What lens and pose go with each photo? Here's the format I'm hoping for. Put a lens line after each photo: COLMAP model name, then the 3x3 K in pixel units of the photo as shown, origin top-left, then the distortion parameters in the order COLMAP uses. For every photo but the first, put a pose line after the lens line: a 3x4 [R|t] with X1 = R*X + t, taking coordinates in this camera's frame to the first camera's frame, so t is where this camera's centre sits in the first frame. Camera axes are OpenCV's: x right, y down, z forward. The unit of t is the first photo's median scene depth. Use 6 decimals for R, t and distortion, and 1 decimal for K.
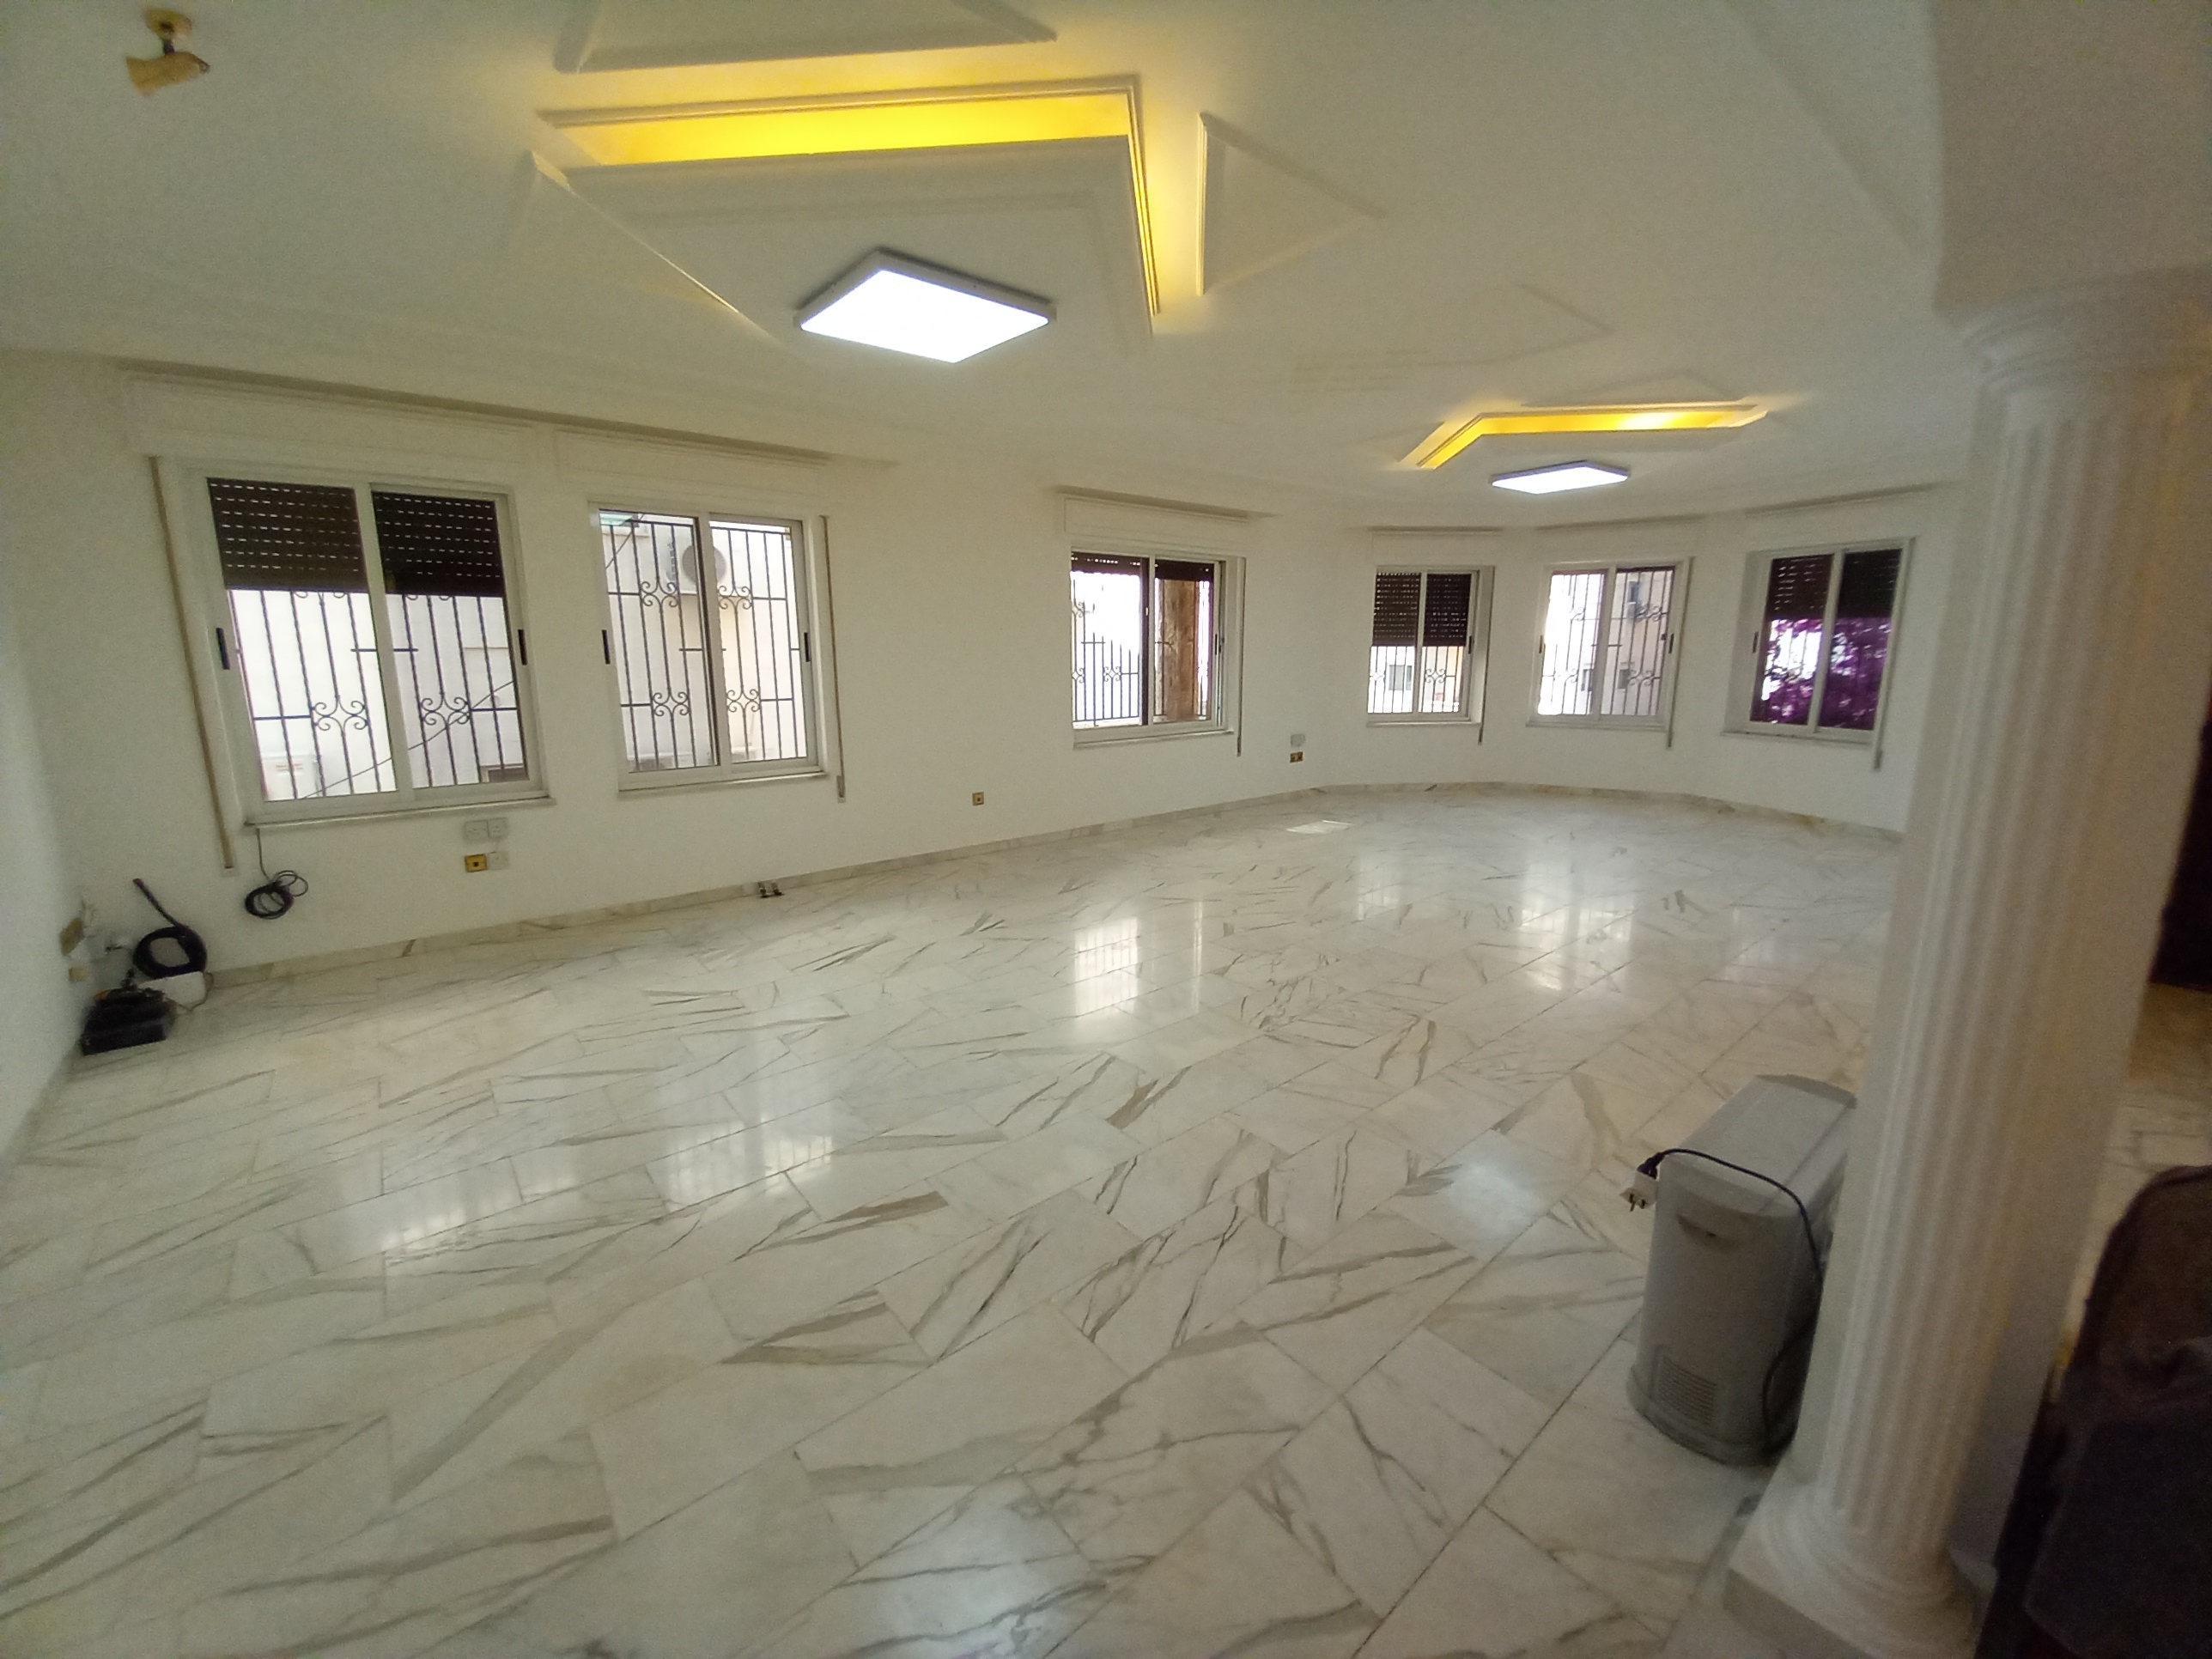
lens RADIAL K [[878.3, 0, 1109.9], [0, 878.3, 818.2], [0, 0, 1]] dist [0.016369, -0.016910]
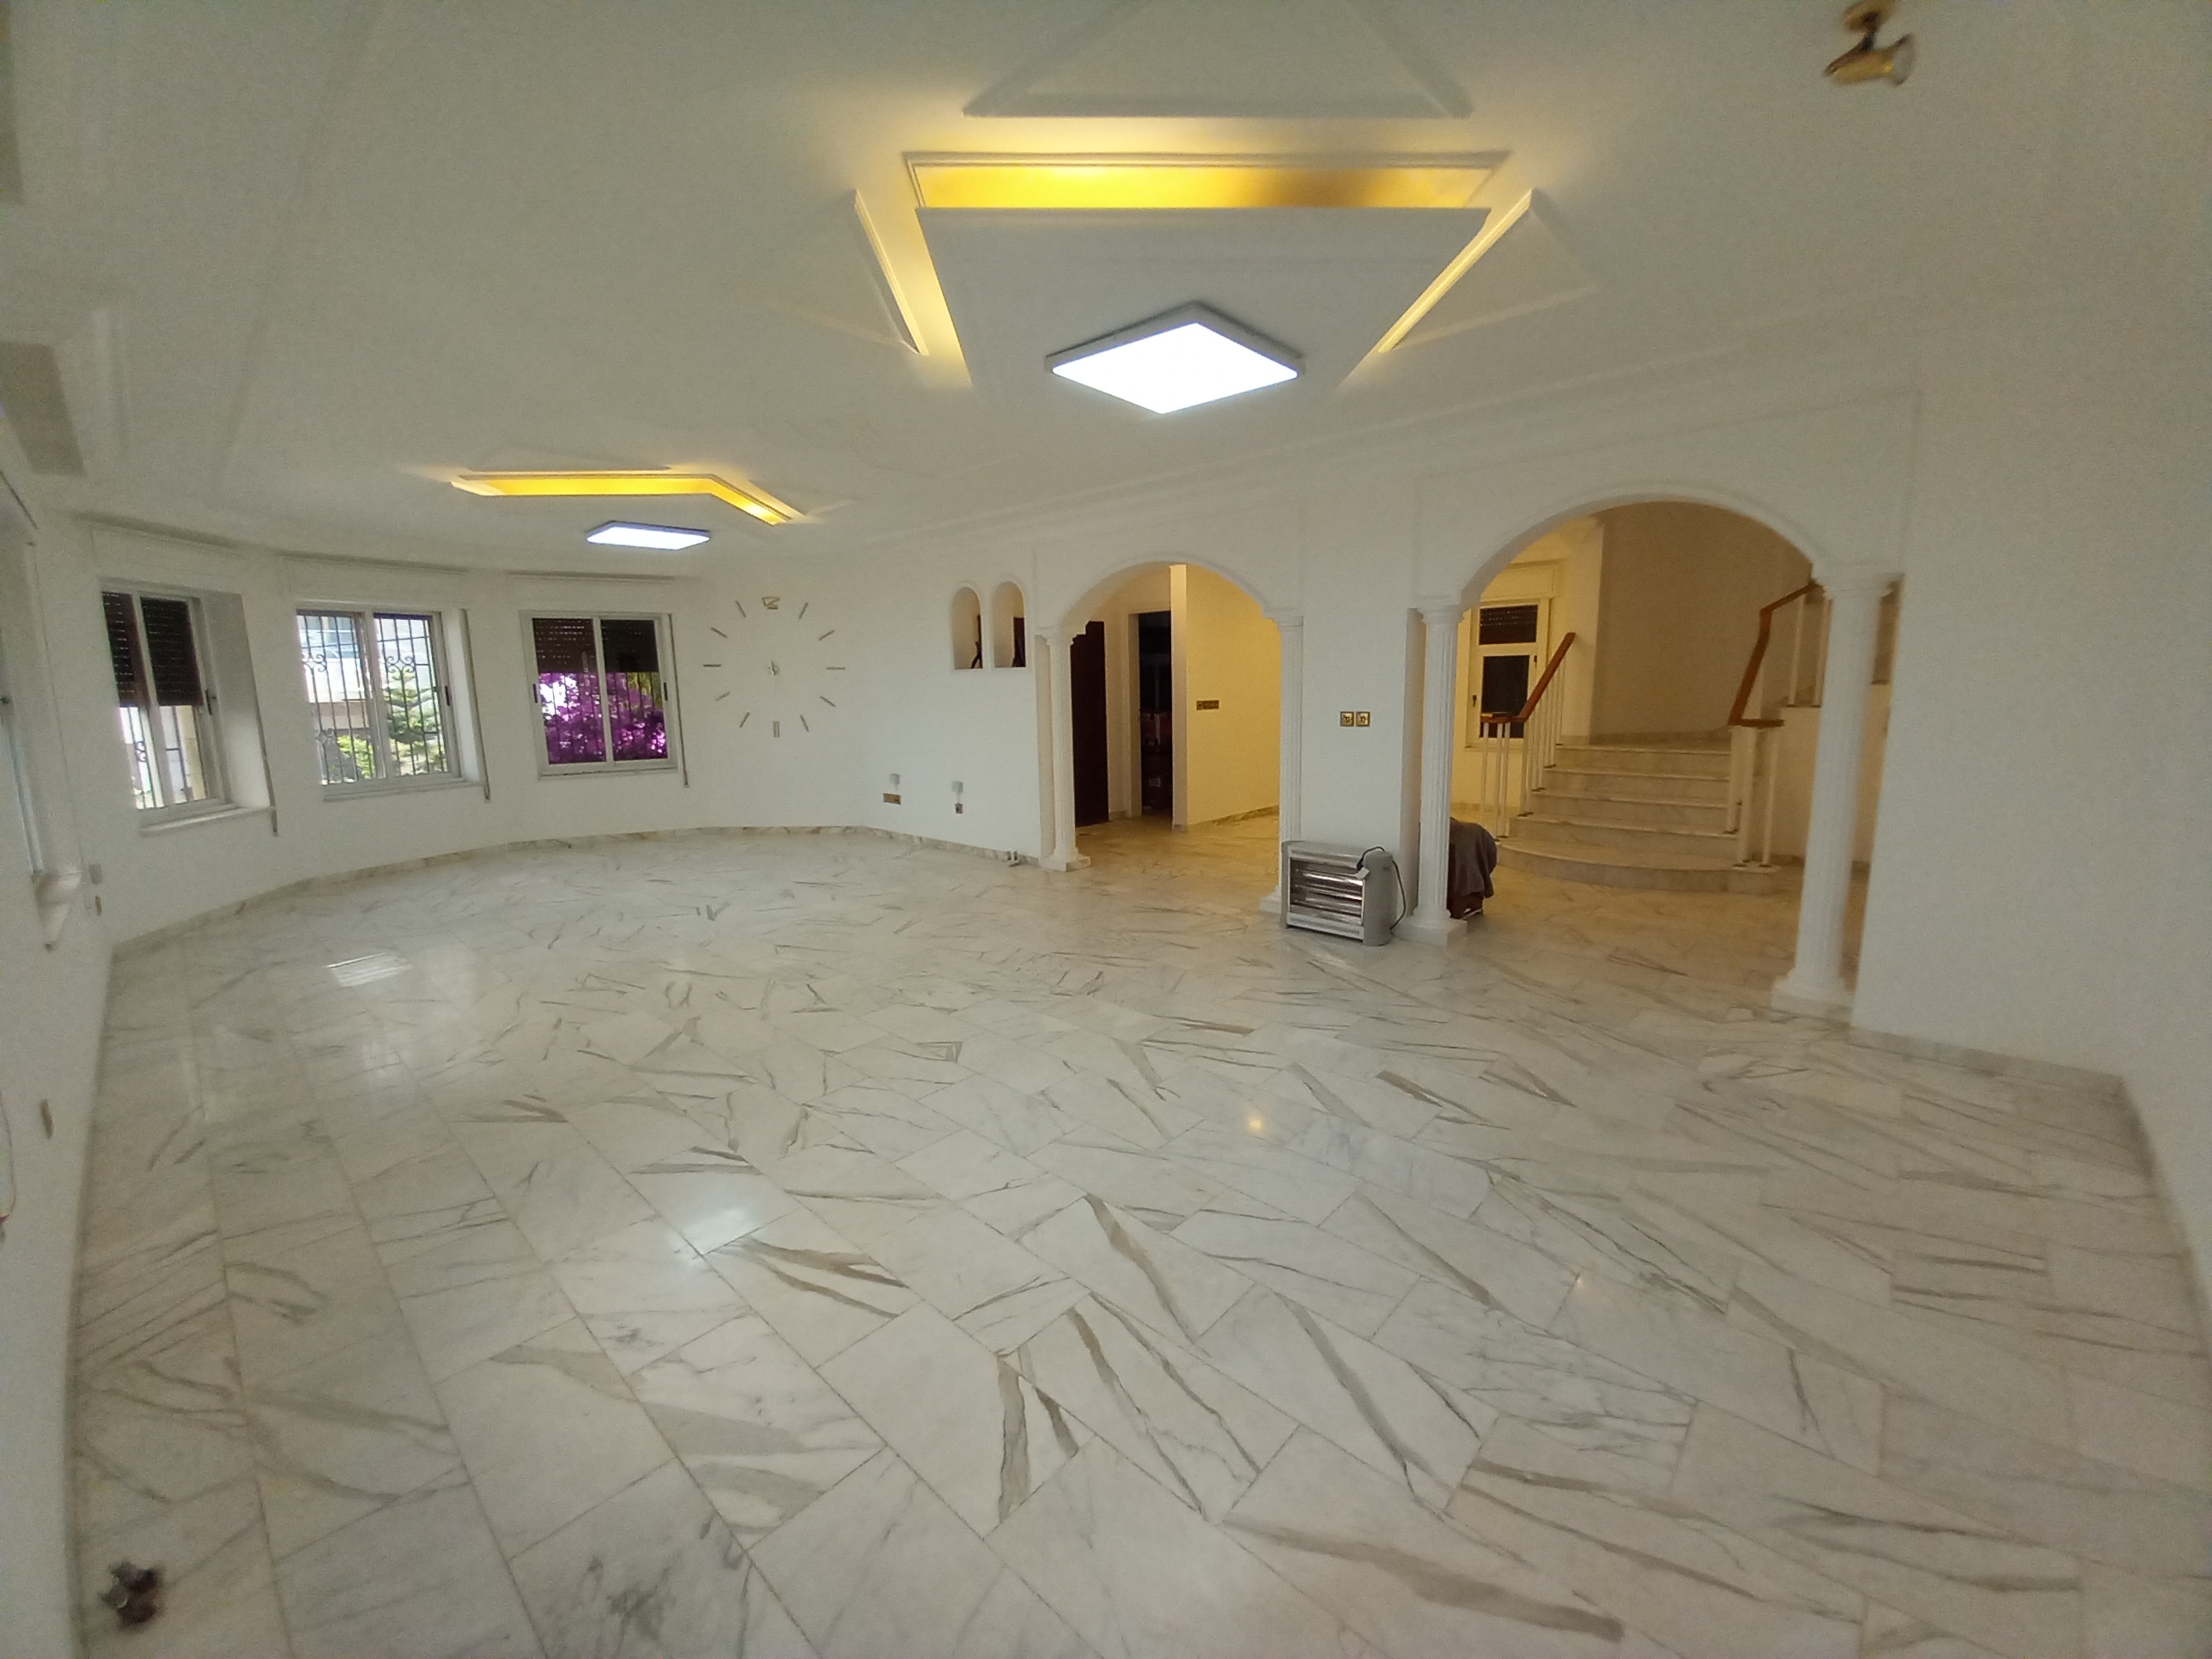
lens RADIAL K [[878.3, 0, 1109.9], [0, 878.3, 818.2], [0, 0, 1]] dist [0.016369, -0.016910]
pose [[-0.143583, -0.148398, 0.978449, -0.997162], [0.211395, 0.961275, 0.176814, -0.205569], [-0.966797, 0.232227, -0.106652, 1.020078]]
